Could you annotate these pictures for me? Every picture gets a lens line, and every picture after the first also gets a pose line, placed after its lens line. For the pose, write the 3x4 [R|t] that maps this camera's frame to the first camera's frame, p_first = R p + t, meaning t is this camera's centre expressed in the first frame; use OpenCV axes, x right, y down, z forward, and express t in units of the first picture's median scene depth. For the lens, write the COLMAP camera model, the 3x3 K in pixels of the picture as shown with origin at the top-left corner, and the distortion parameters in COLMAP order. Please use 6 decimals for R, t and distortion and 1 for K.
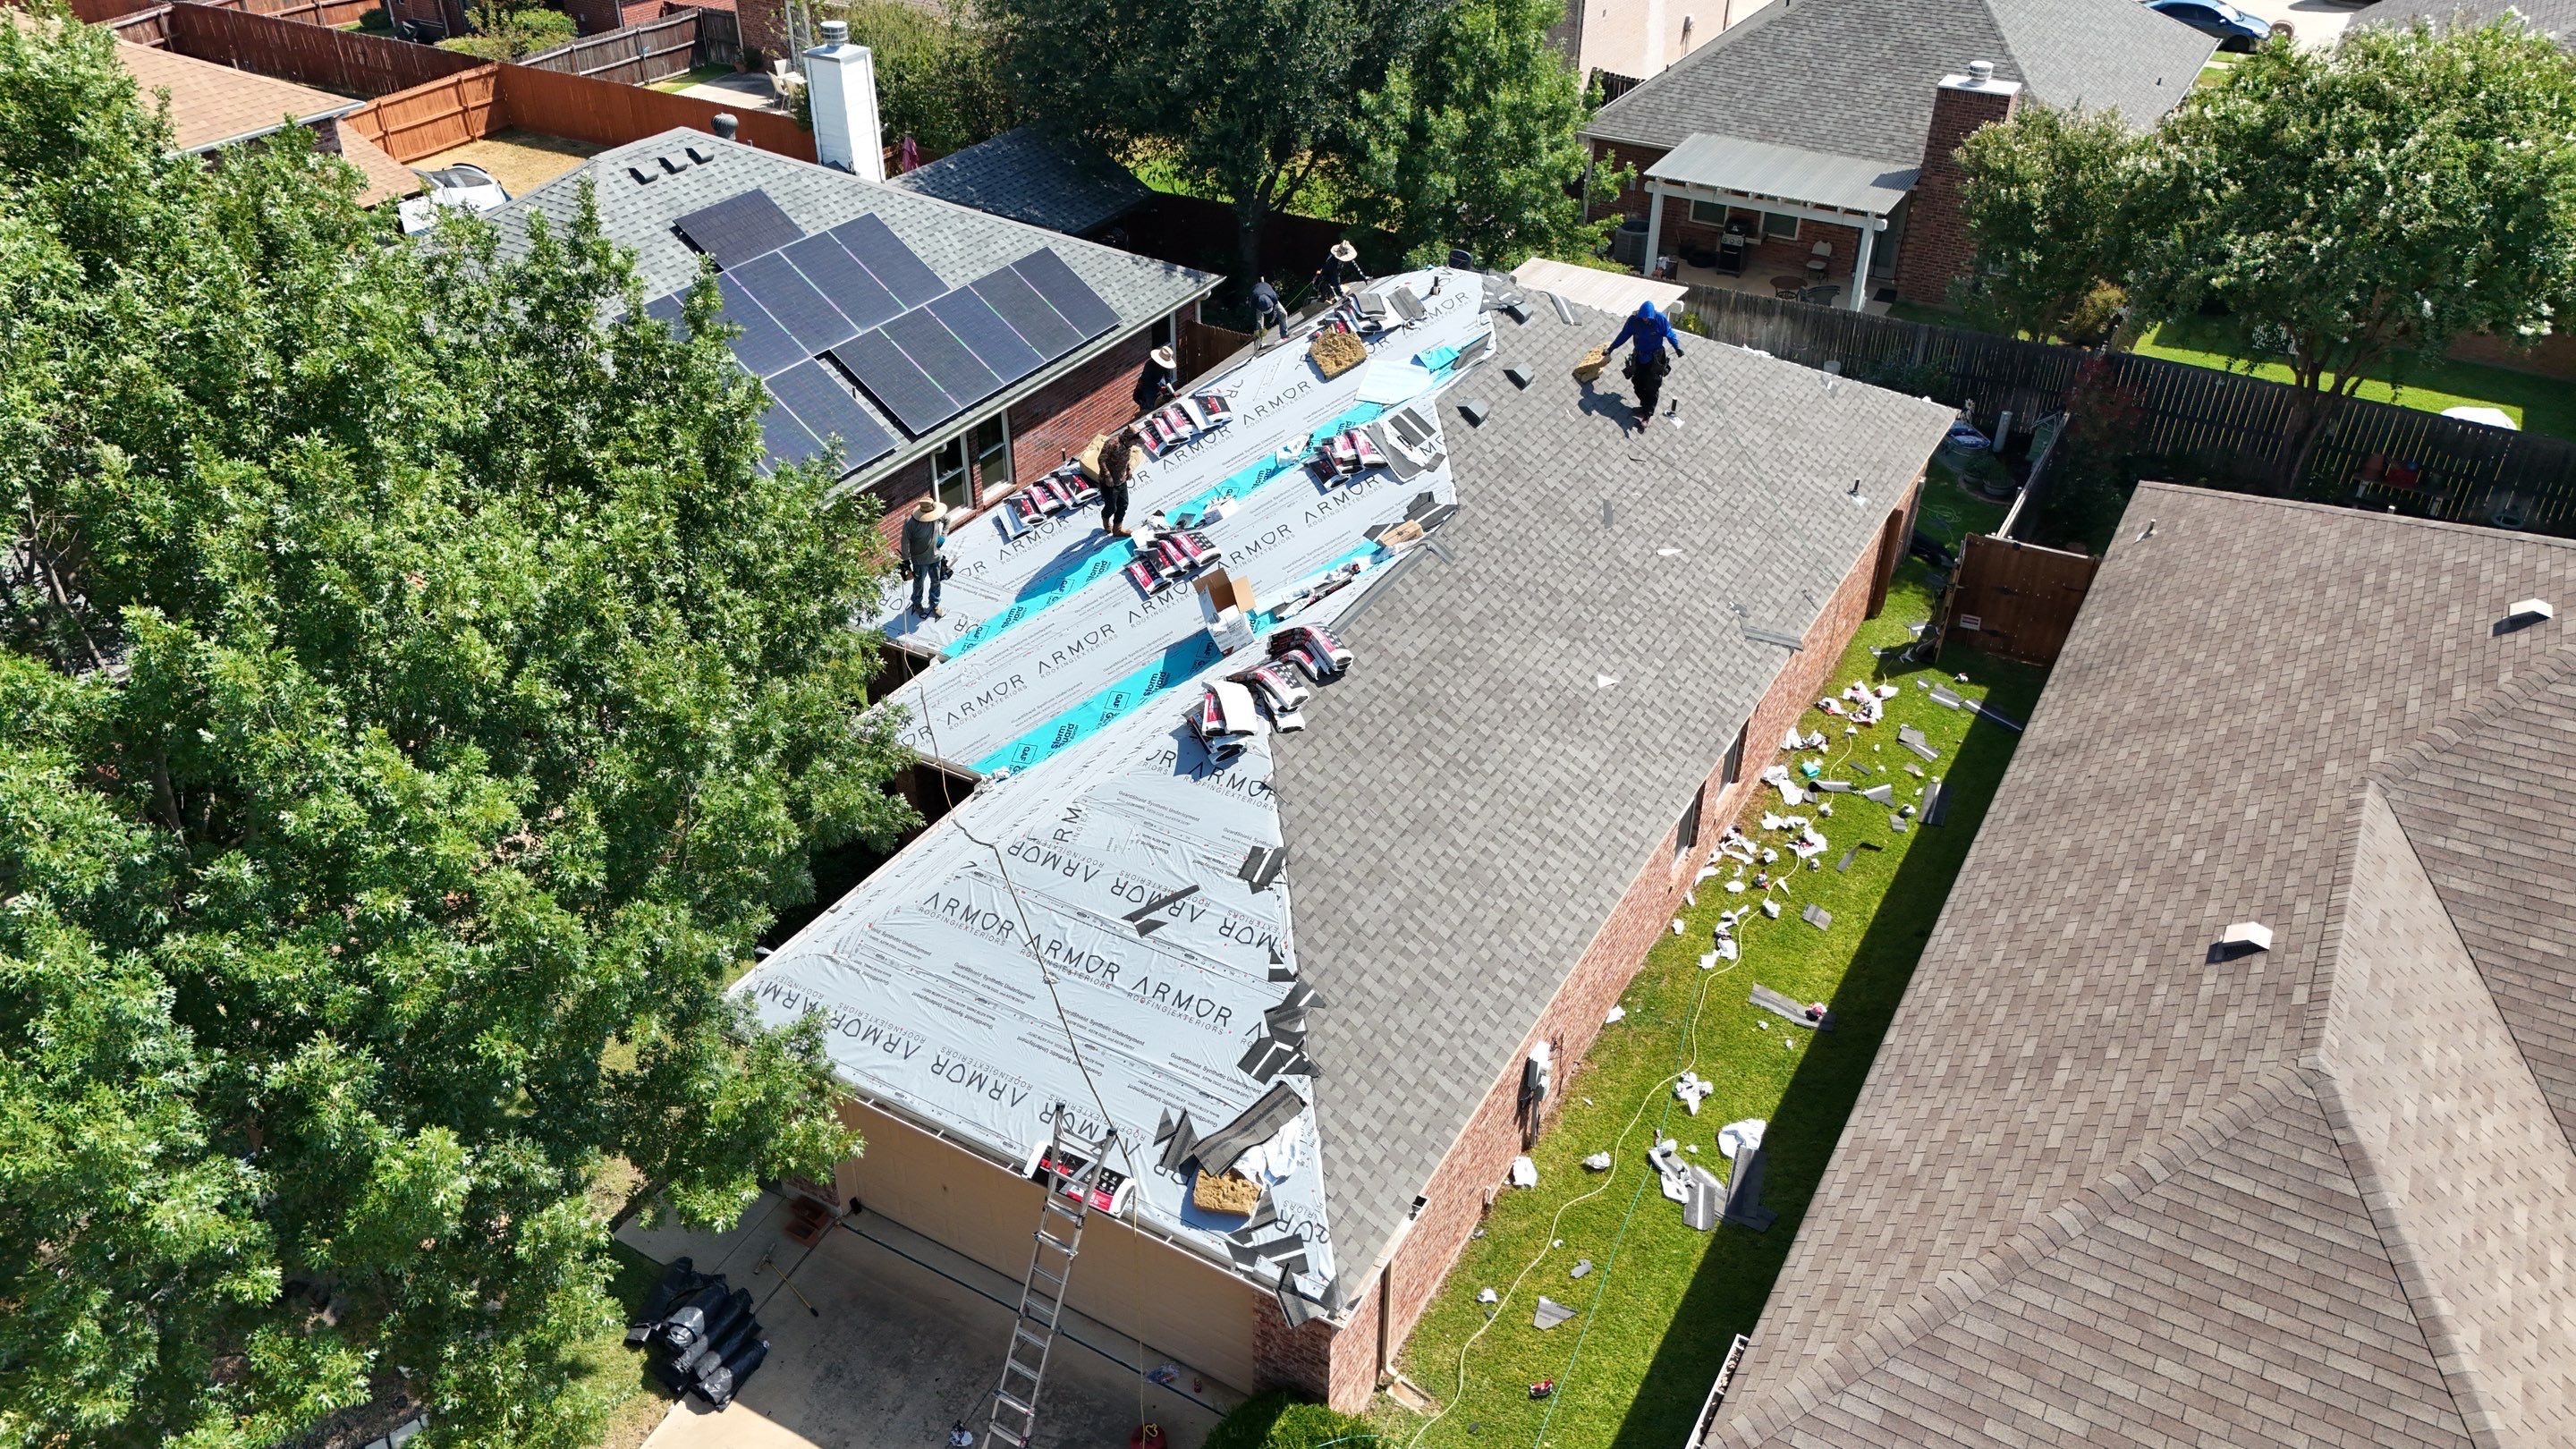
lens RADIAL K [[1893.9, 0, 1294.0], [0, 1893.9, 709.3], [0, 0, 1]] dist [0.056235, -0.046811]
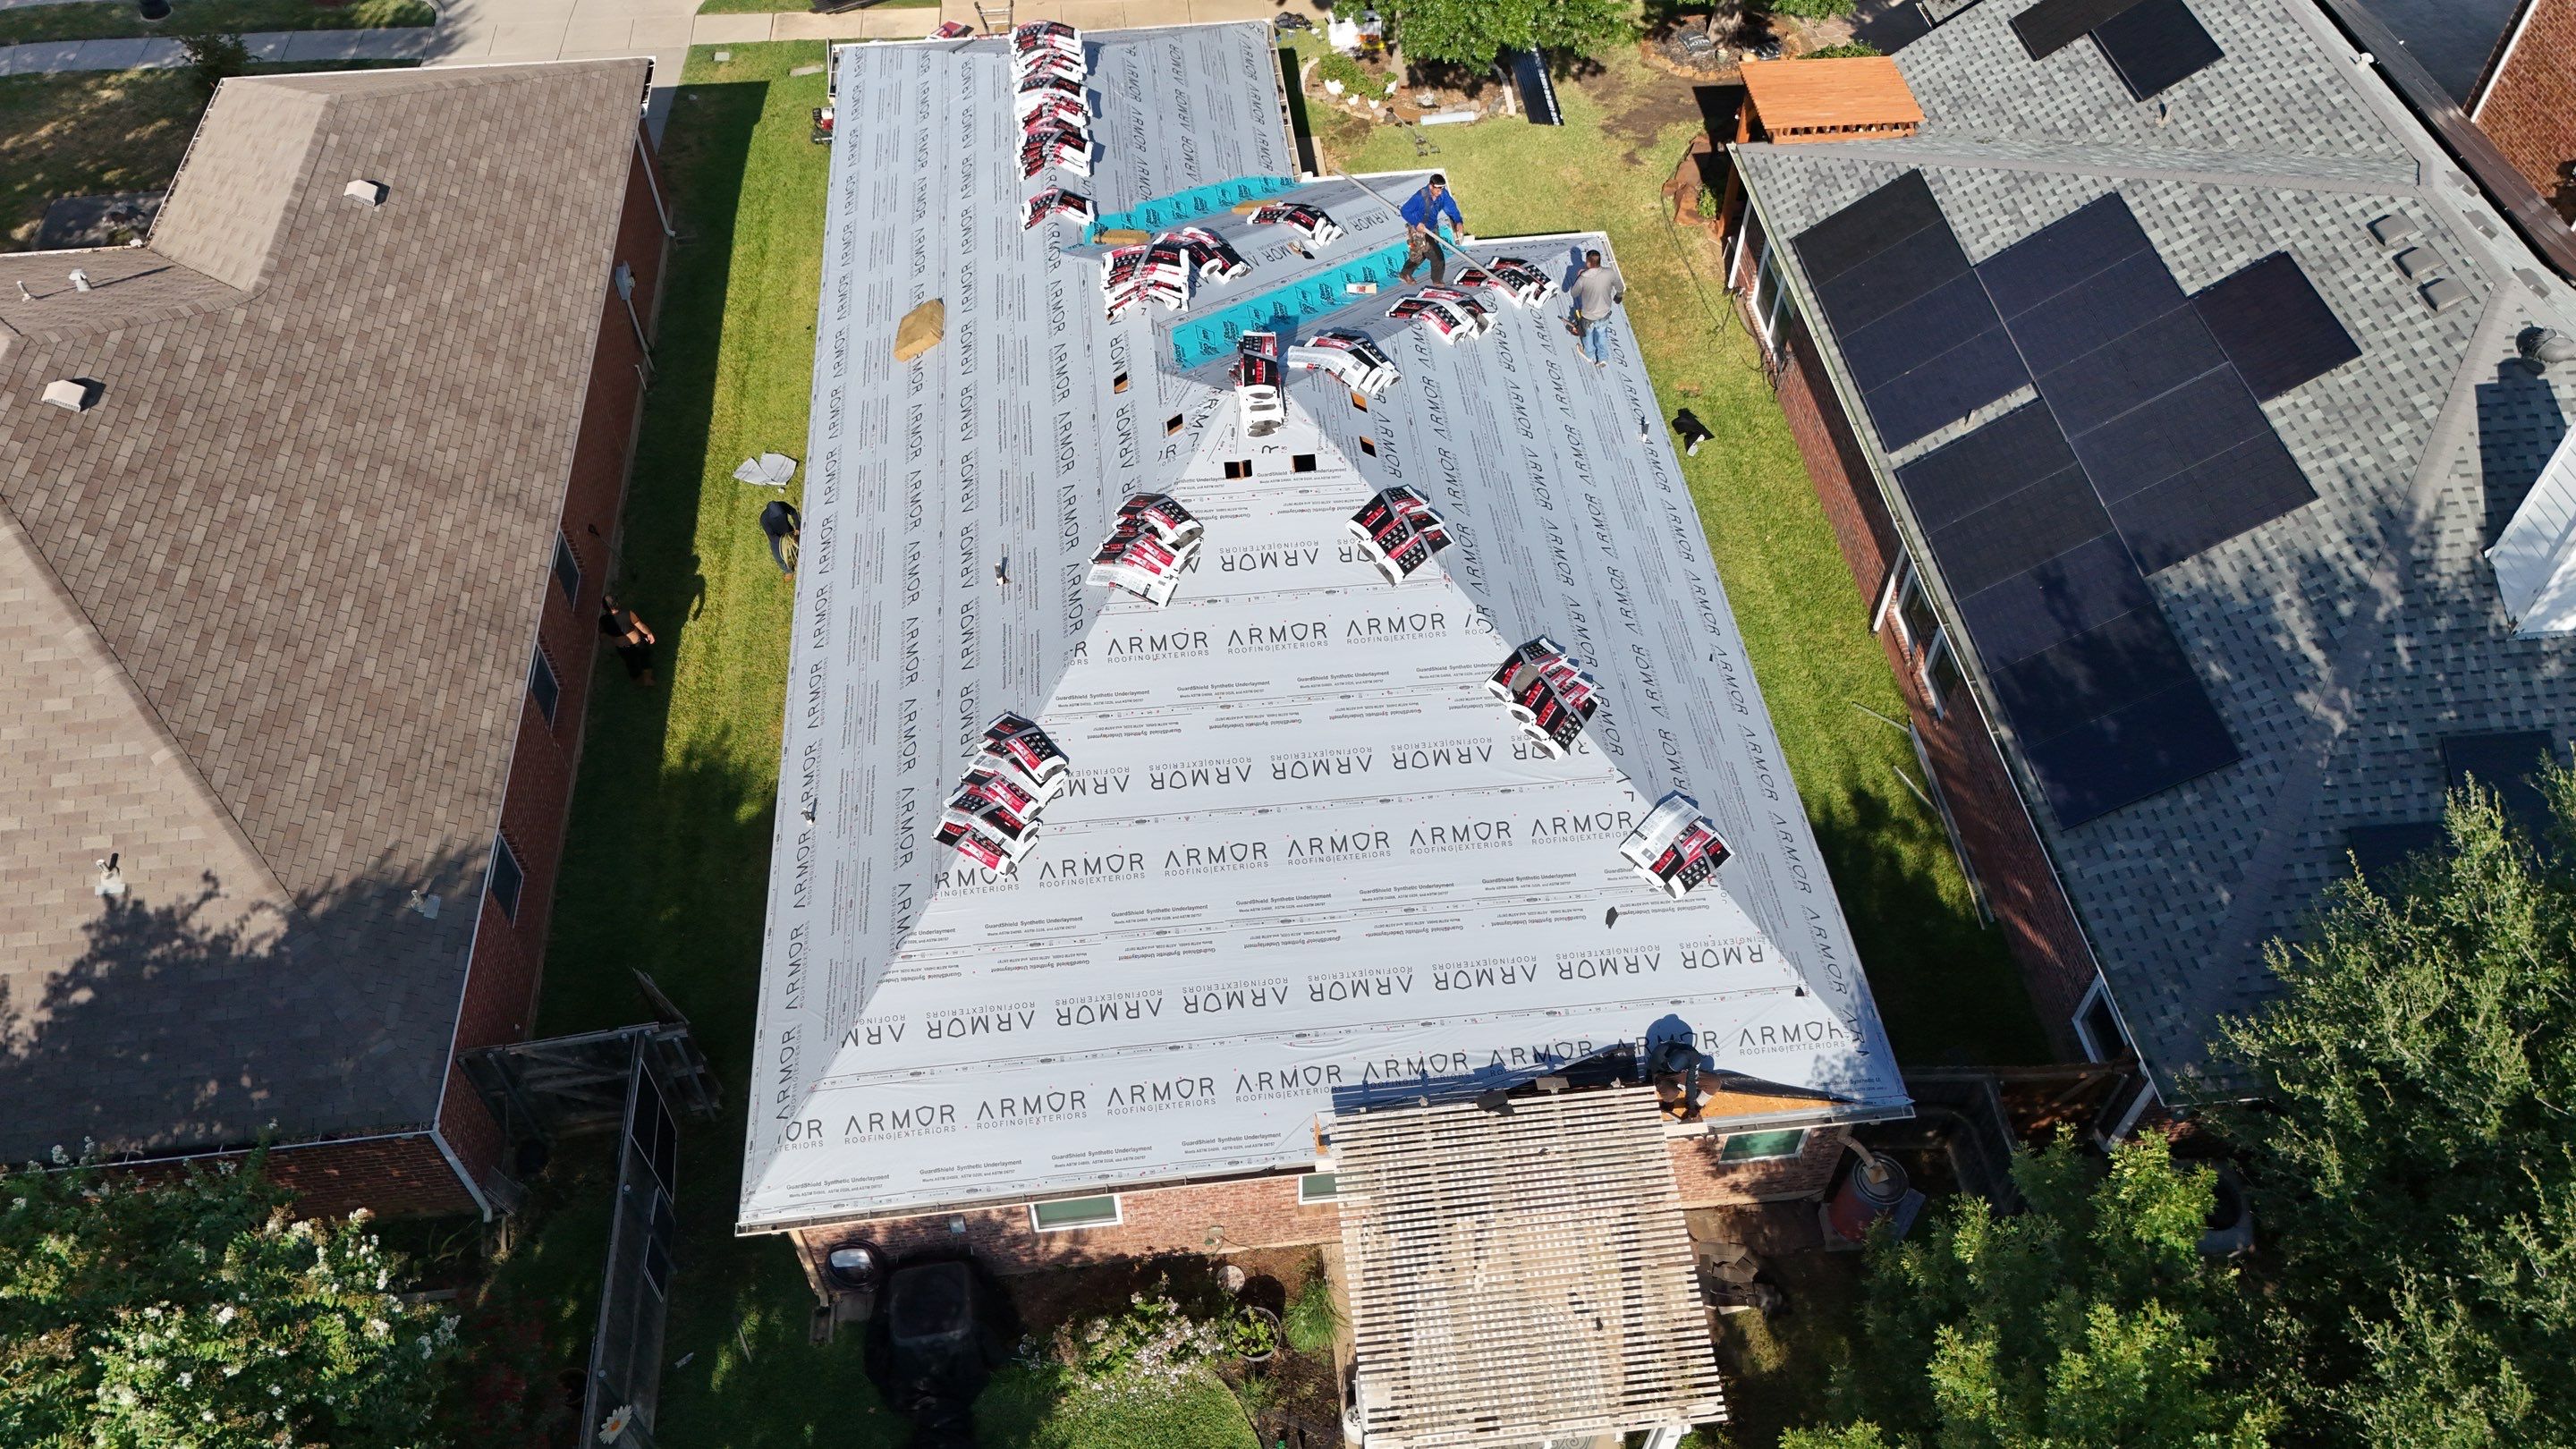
lens RADIAL K [[1893.9, 0, 1283.7], [0, 1893.9, 719.8], [0, 0, 1]] dist [0.056235, -0.046811]
pose [[-0.810867, 0.447747, -0.376853, 0.549314], [-0.316557, 0.206039, 0.925926, -1.179500], [0.492227, 0.870098, -0.025333, 1.454356]]
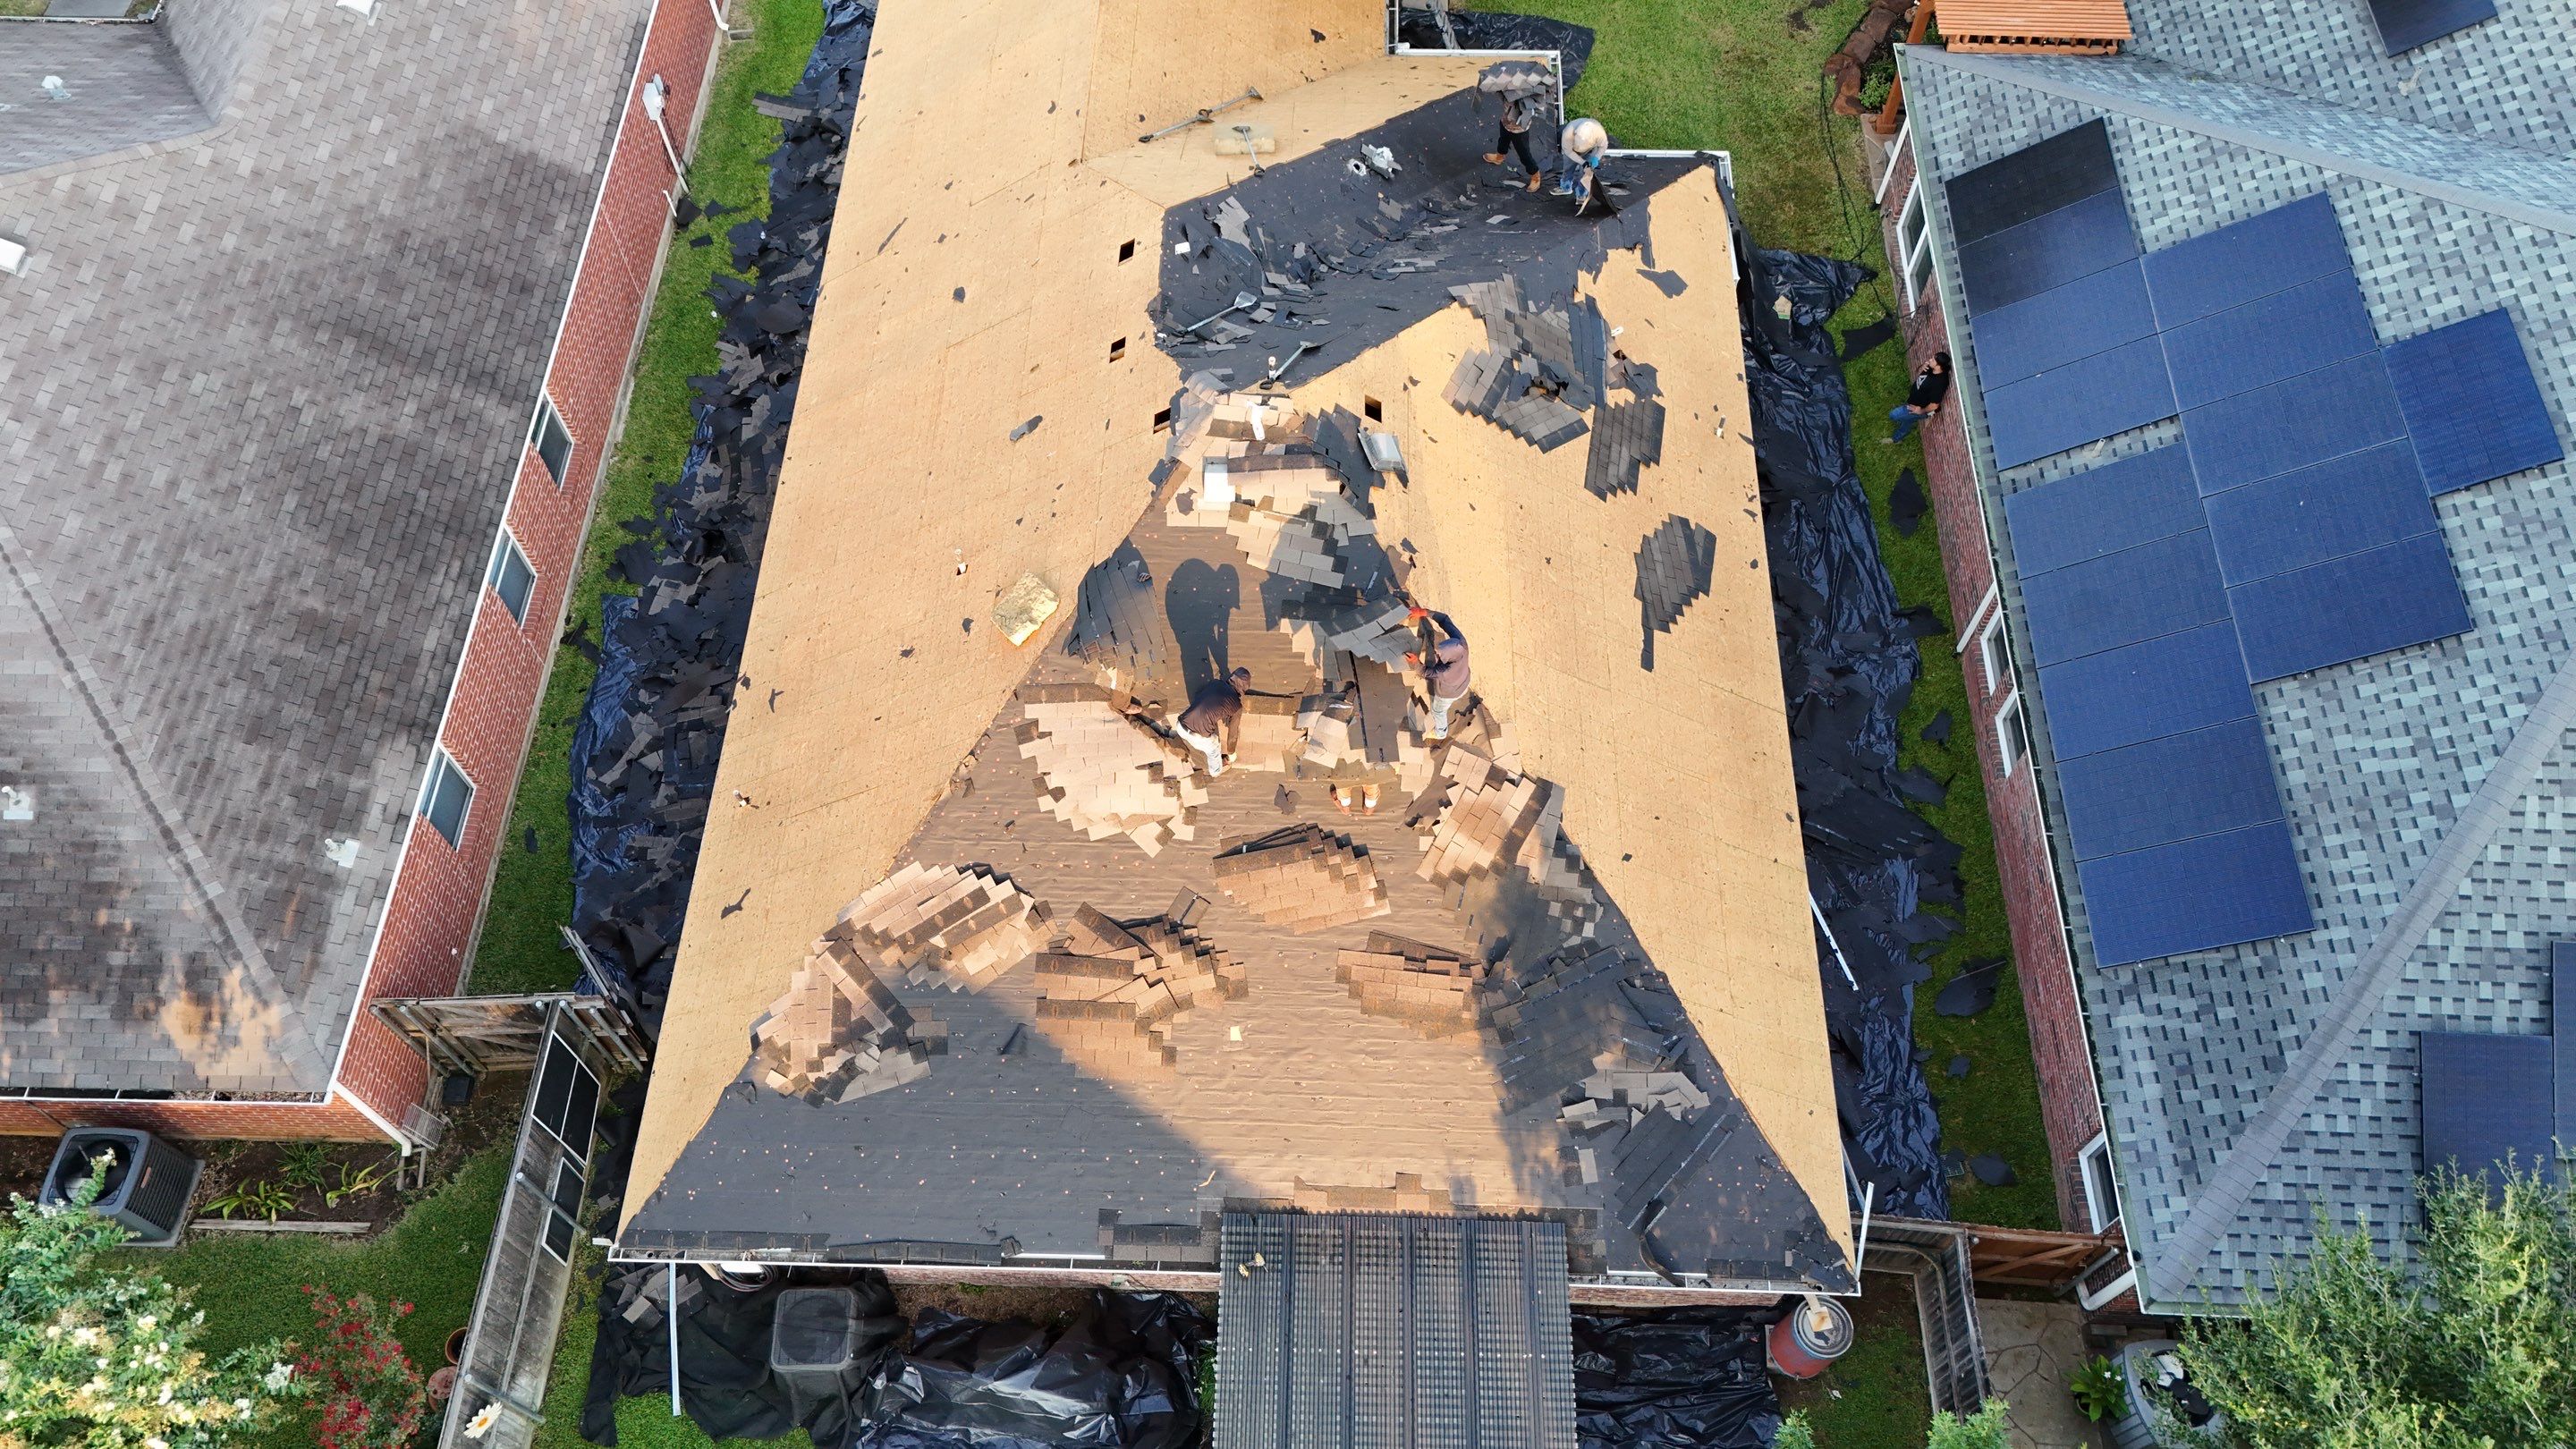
lens RADIAL K [[1893.9, 0, 1286.4], [0, 1893.9, 717.4], [0, 0, 1]] dist [0.056235, -0.046811]
pose [[-0.882612, 0.406388, -0.236317, 0.365371], [-0.251840, 0.015730, 0.967641, -1.146759], [0.396955, 0.913565, 0.088461, 1.337108]]
